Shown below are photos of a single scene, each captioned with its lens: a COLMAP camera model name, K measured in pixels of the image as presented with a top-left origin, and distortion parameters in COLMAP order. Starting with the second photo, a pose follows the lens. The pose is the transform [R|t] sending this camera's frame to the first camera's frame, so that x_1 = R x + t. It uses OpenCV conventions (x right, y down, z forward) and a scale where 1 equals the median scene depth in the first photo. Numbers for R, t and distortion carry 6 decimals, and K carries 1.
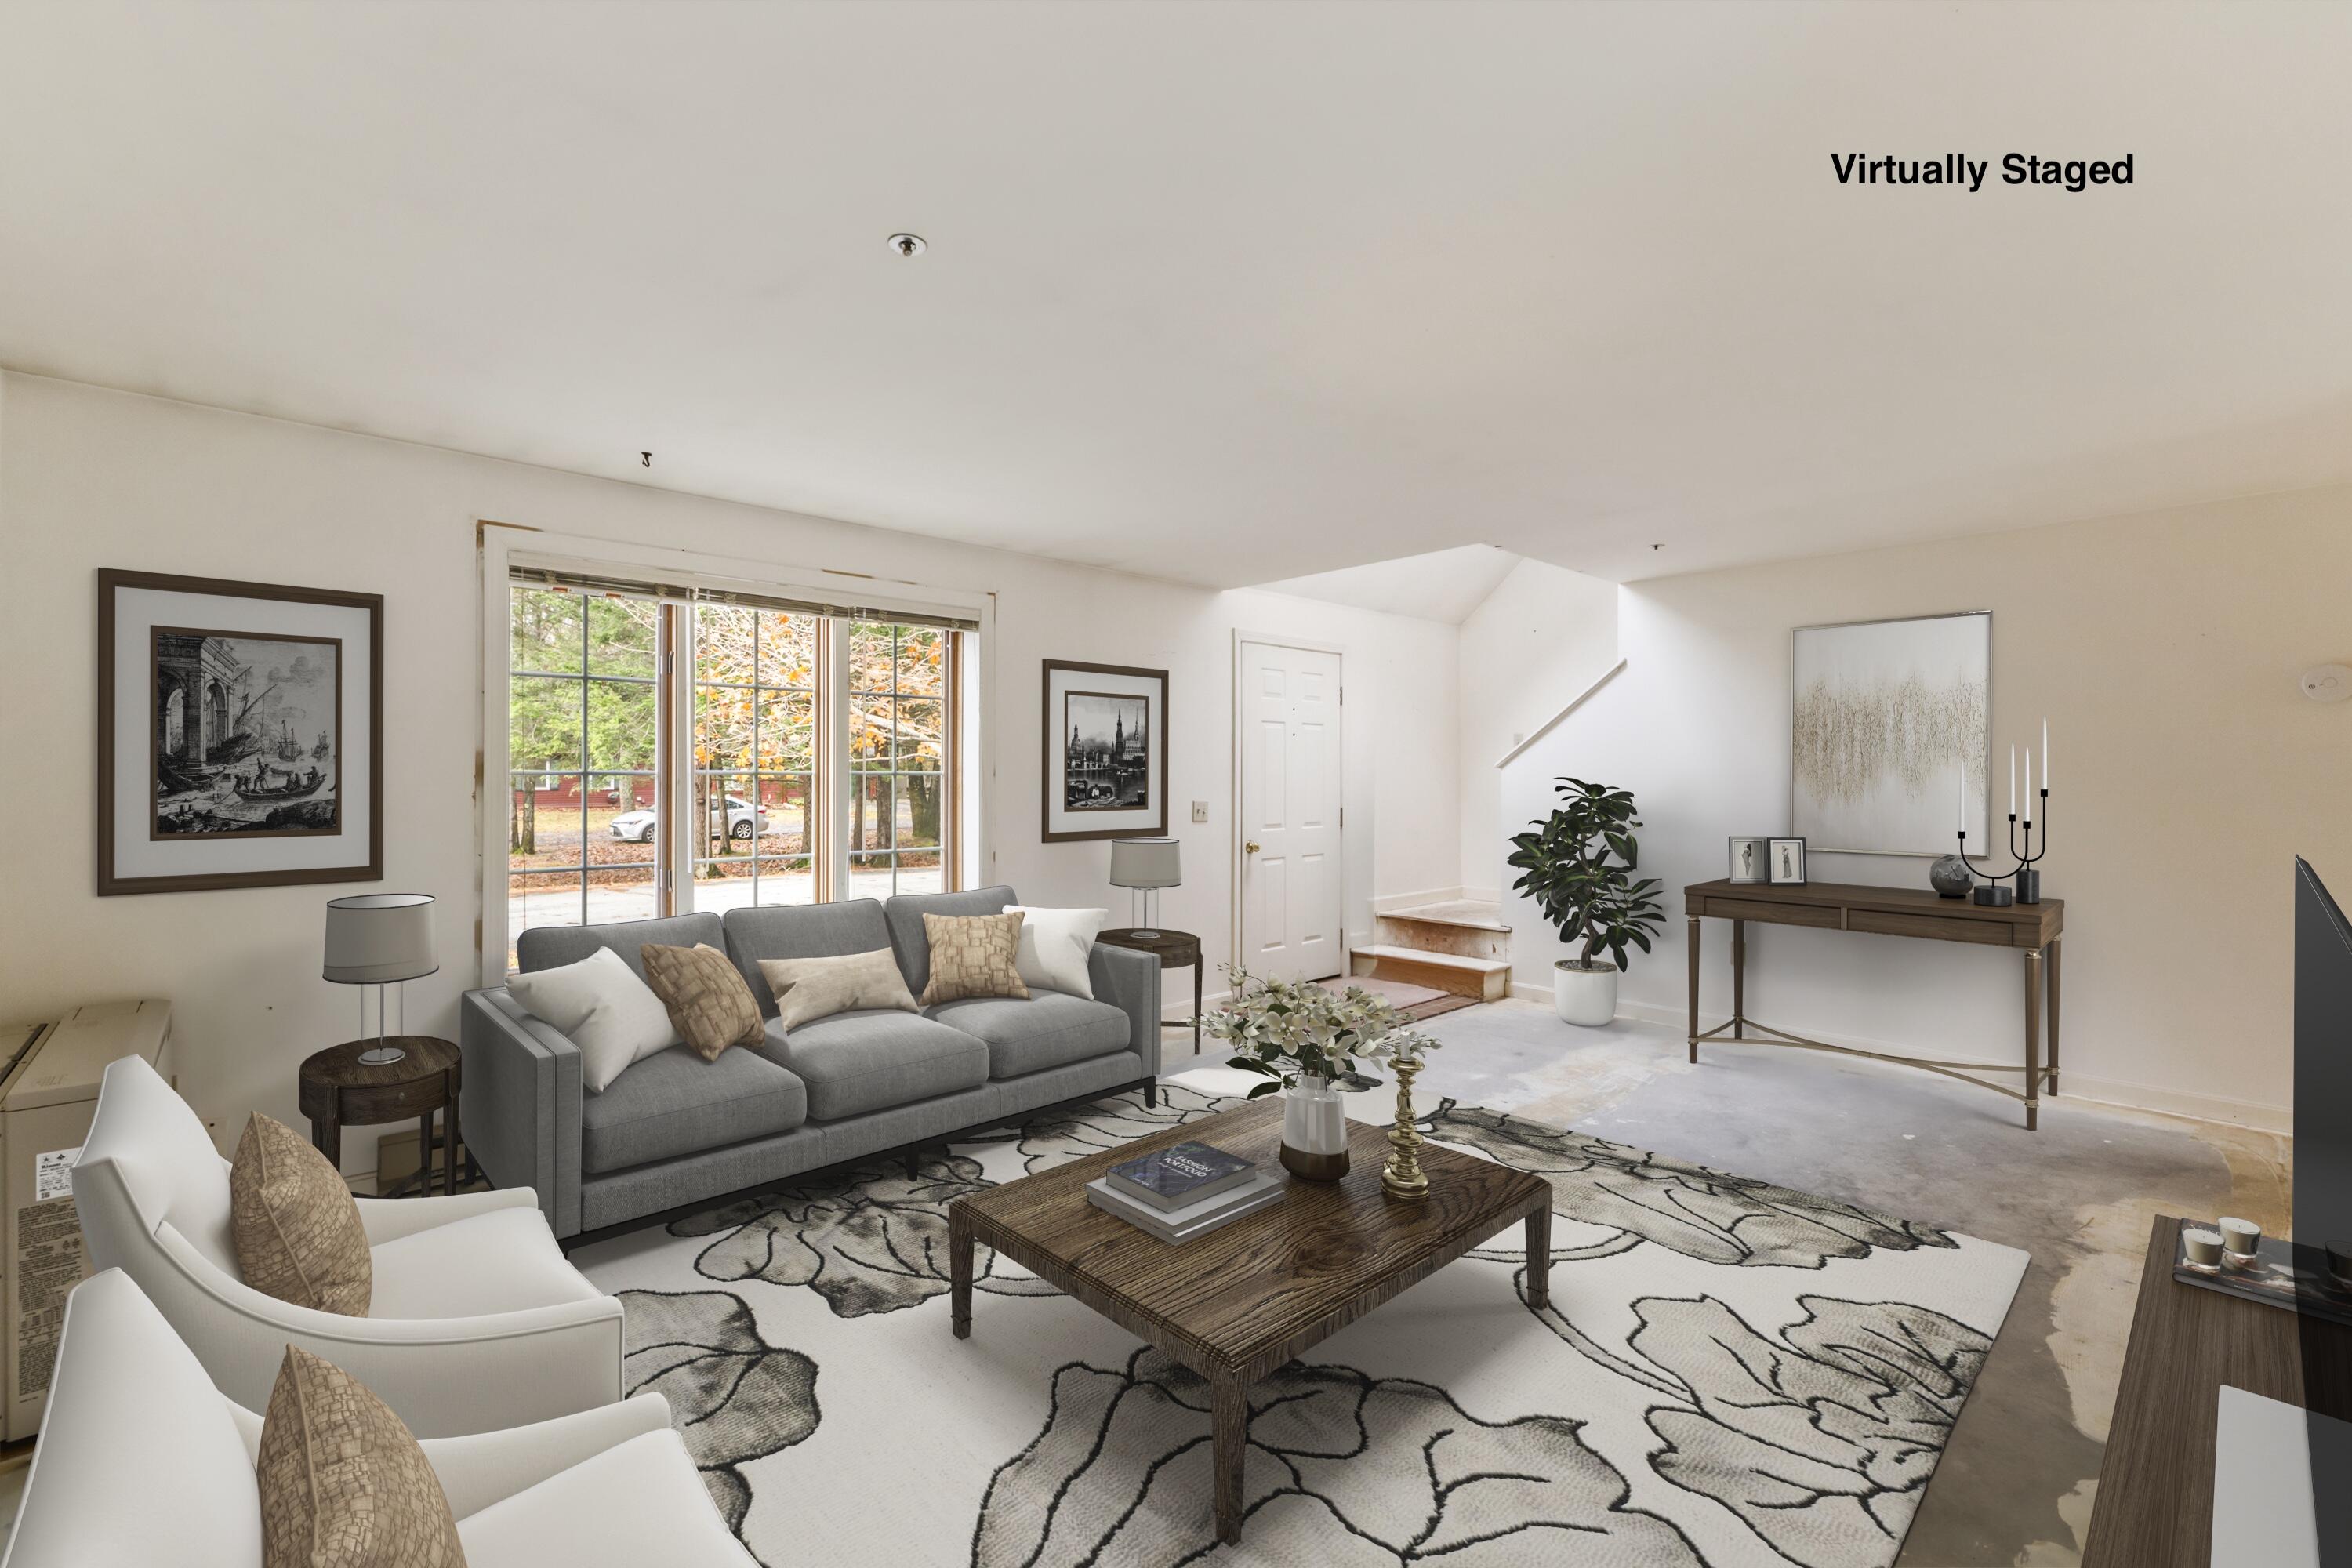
lens RADIAL K [[1005.9, 0, 1176.2], [0, 1005.9, 774.2], [0, 0, 1]] dist [-0.007379, 0.001520]
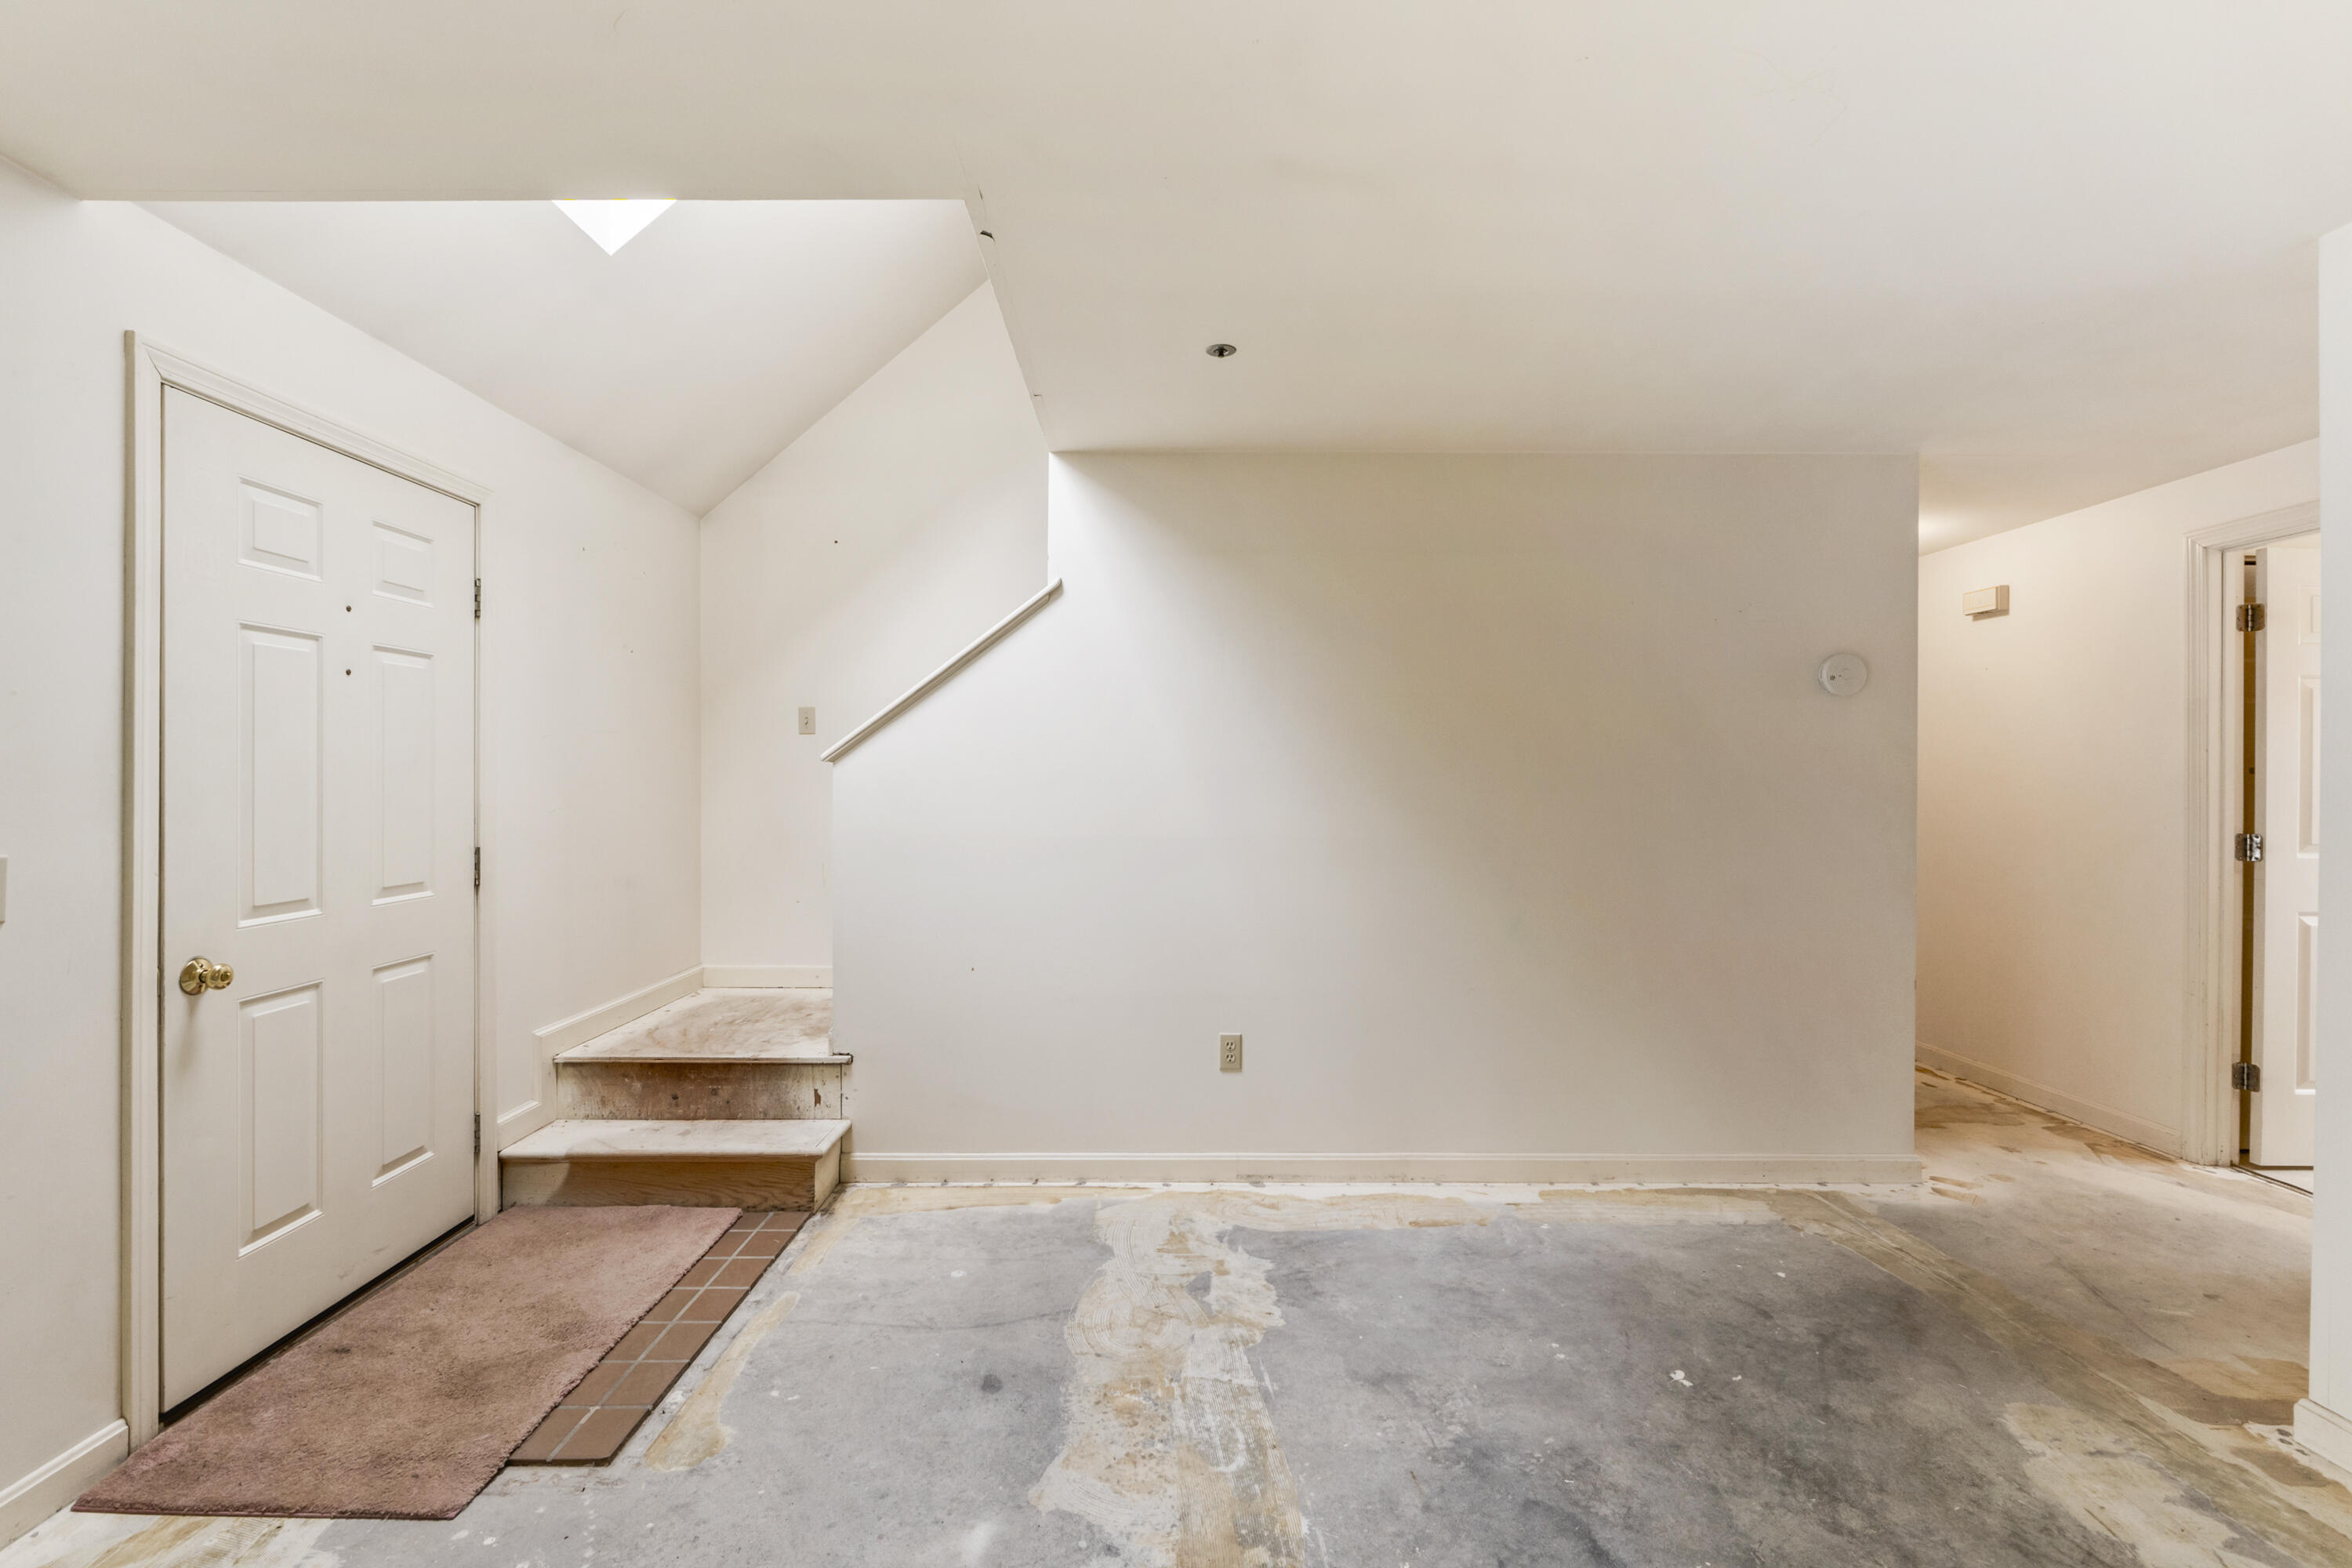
lens RADIAL K [[1005.9, 0, 1167.4], [0, 1005.9, 773.9], [0, 0, 1]] dist [-0.007379, 0.001520]
pose [[0.677270, 0.004036, 0.735724, 0.047154], [-0.004217, 0.999990, -0.001603, 0.000216], [-0.735723, -0.002017, 0.677280, 0.514840]]
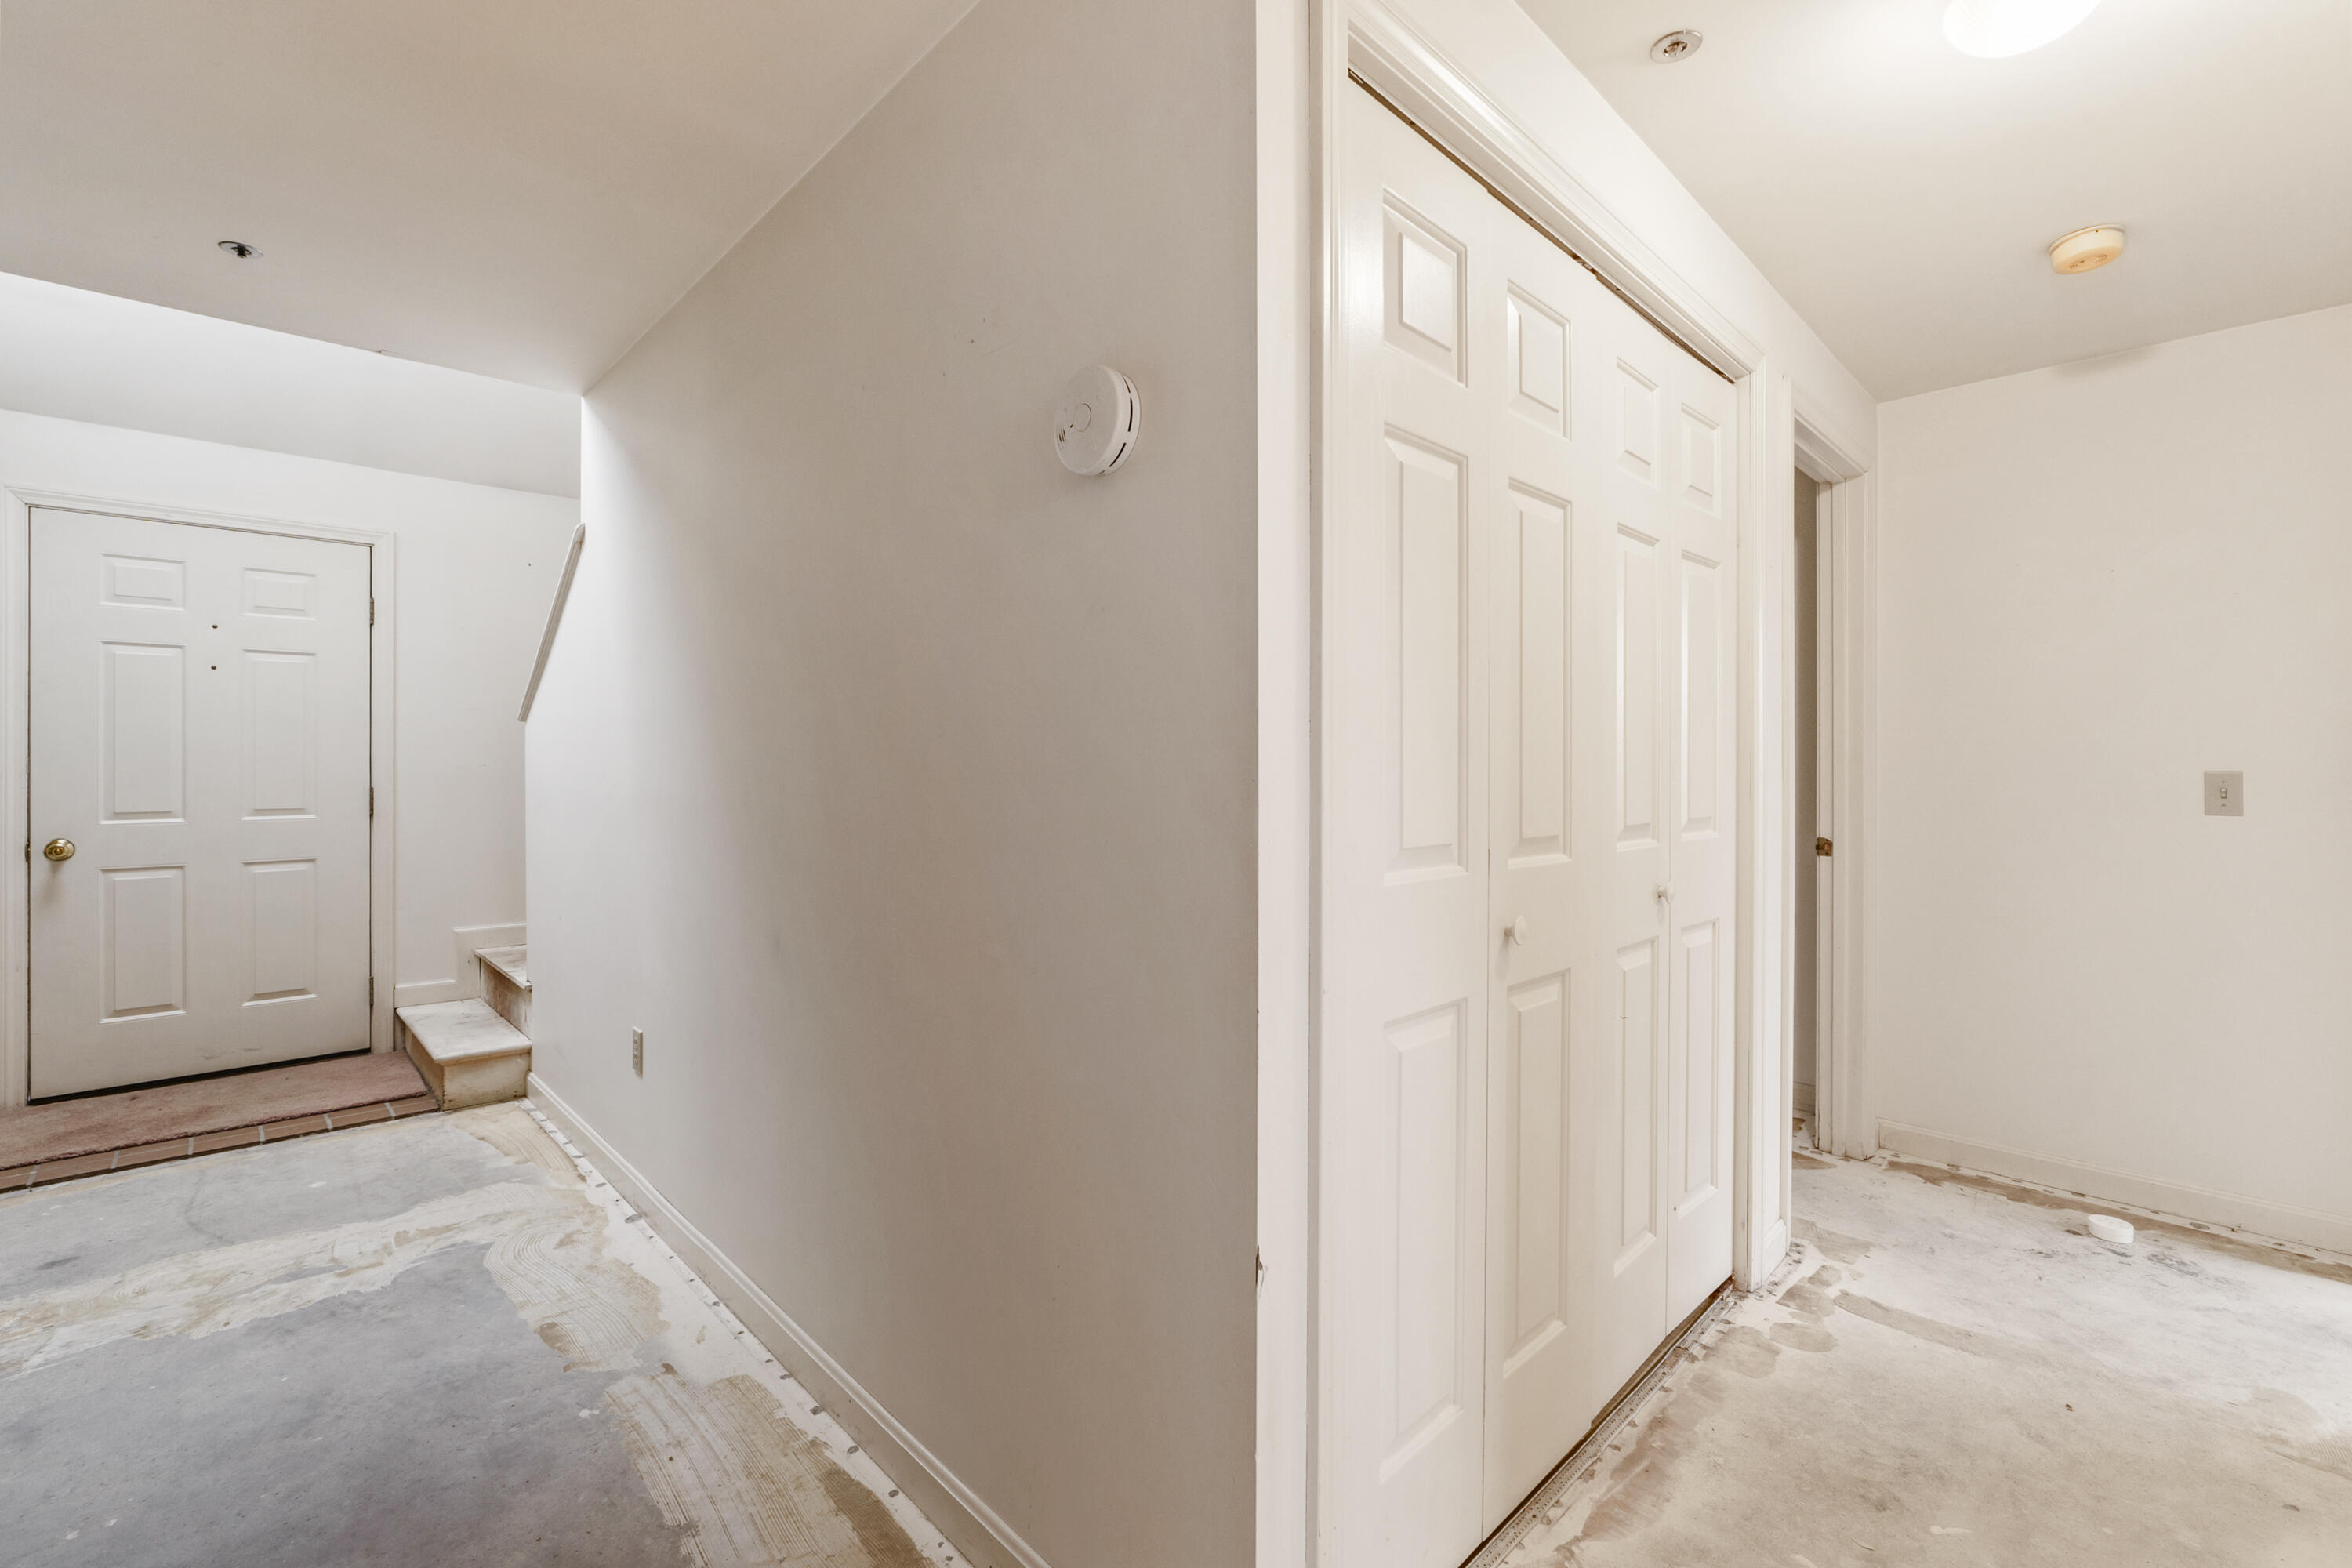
lens RADIAL K [[1005.9, 0, 1185.6], [0, 1005.9, 756.1], [0, 0, 1]] dist [-0.007379, 0.001520]
pose [[0.999814, 0.001095, 0.019236, 0.736872], [-0.000941, 0.999968, -0.007981, 0.020212], [-0.019245, 0.007961, 0.999783, 0.392425]]
